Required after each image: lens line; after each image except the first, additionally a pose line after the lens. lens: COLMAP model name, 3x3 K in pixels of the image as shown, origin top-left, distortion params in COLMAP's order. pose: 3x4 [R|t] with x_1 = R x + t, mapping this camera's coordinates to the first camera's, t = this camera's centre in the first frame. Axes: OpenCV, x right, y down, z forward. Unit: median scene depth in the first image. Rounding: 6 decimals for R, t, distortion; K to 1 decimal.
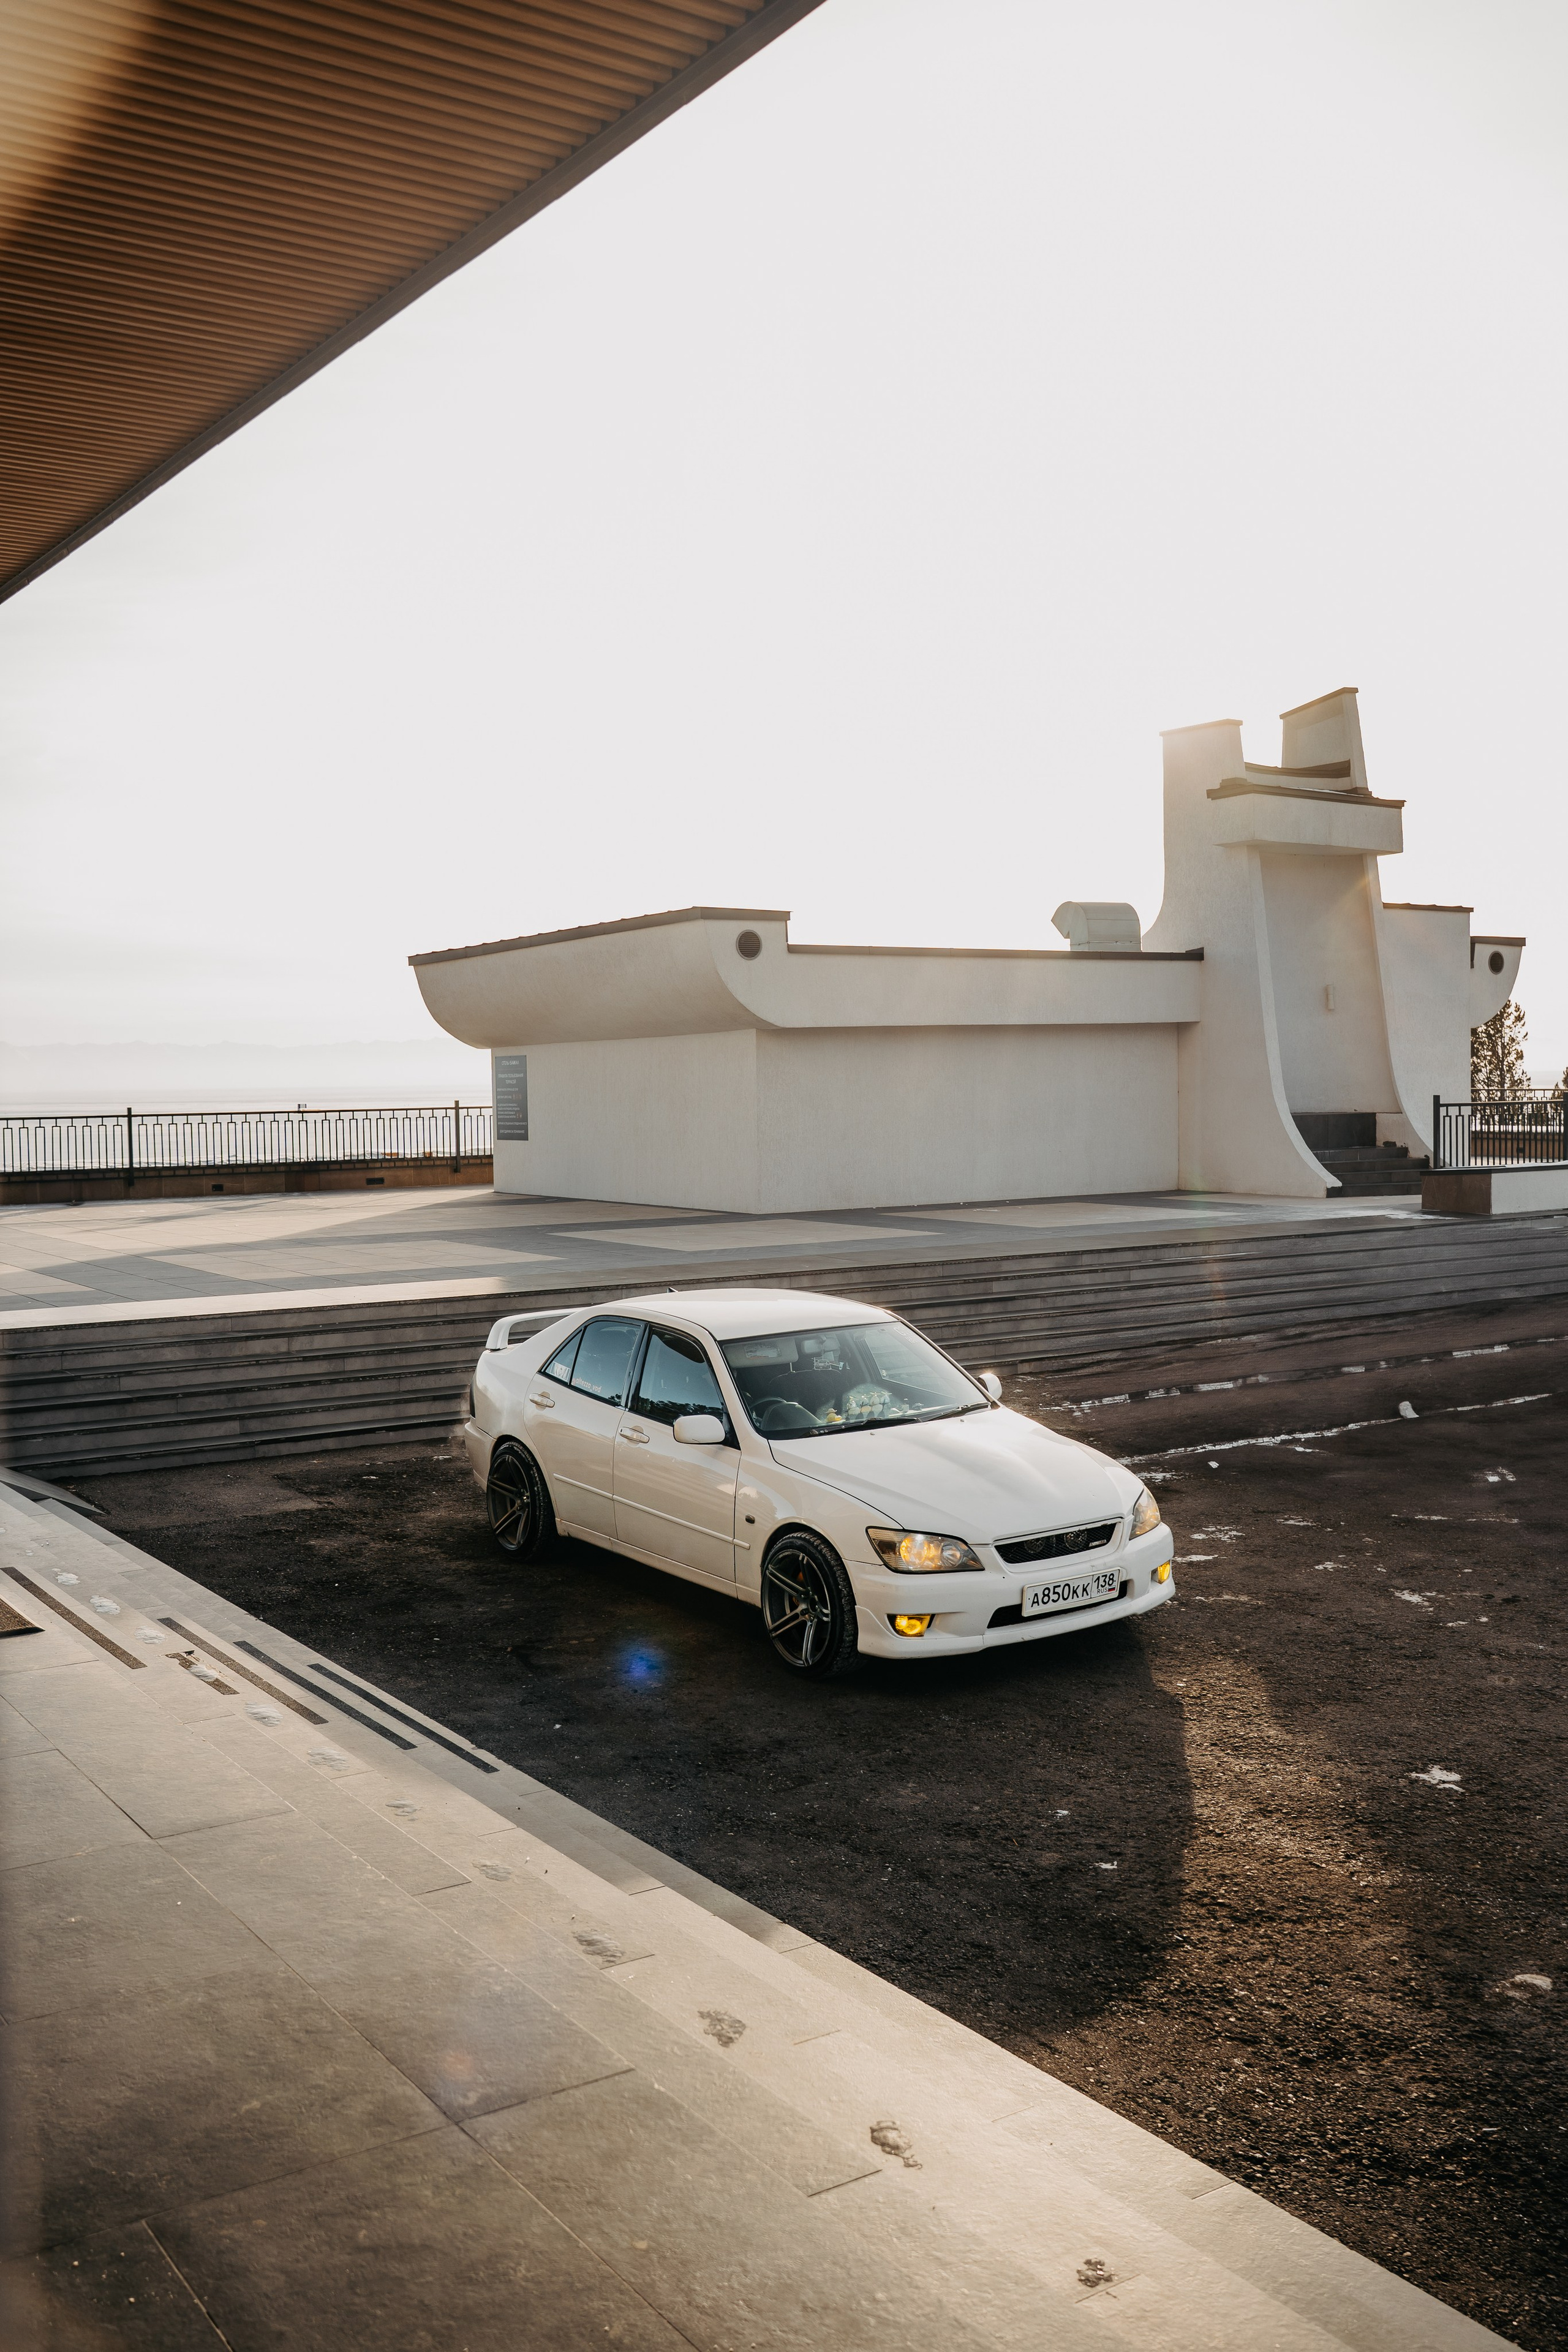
lens RADIAL K [[2142.5, 0, 787.9], [0, 2142.5, 1177.4], [0, 0, 1]] dist [-0.047210, -0.004537]
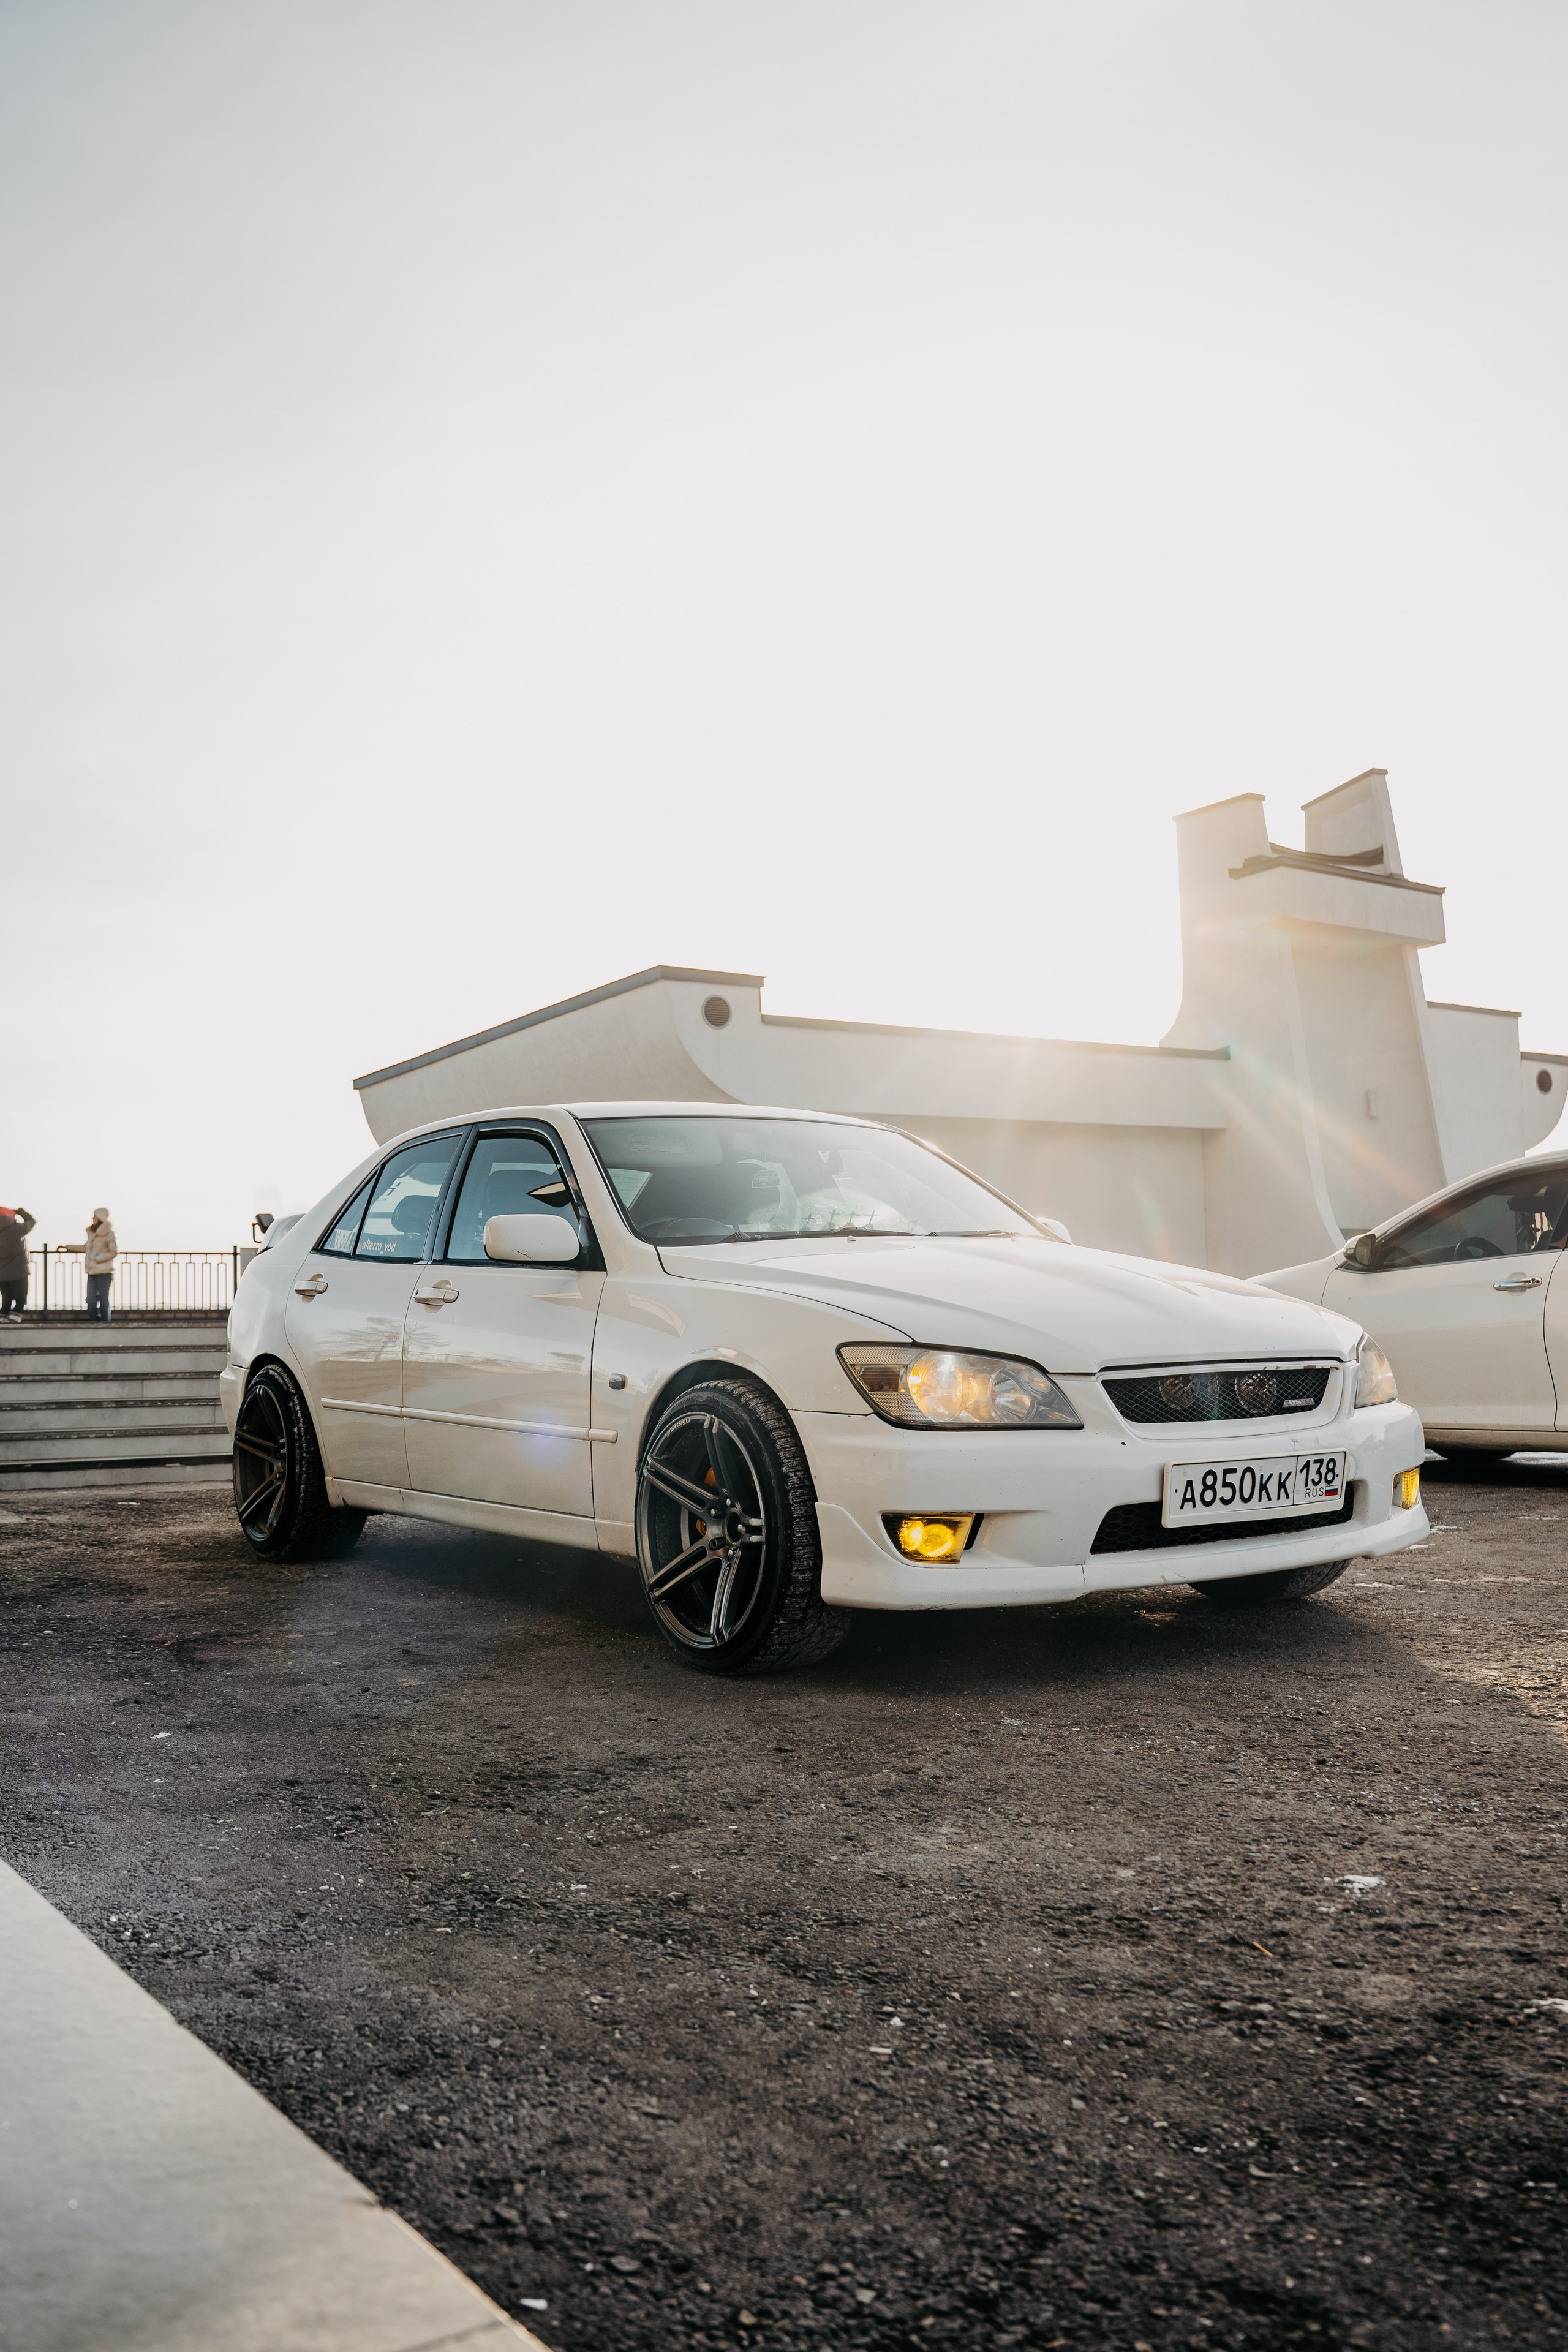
lens RADIAL K [[2027.3, 0, 733.4], [0, 2027.3, 1193.0], [0, 0, 1]] dist [-0.070353, 0.011188]
pose [[0.999682, -0.005263, -0.024658, 0.023947], [0.002182, 0.992362, -0.123343, 0.181845], [0.025119, 0.123250, 0.992058, 0.524059]]
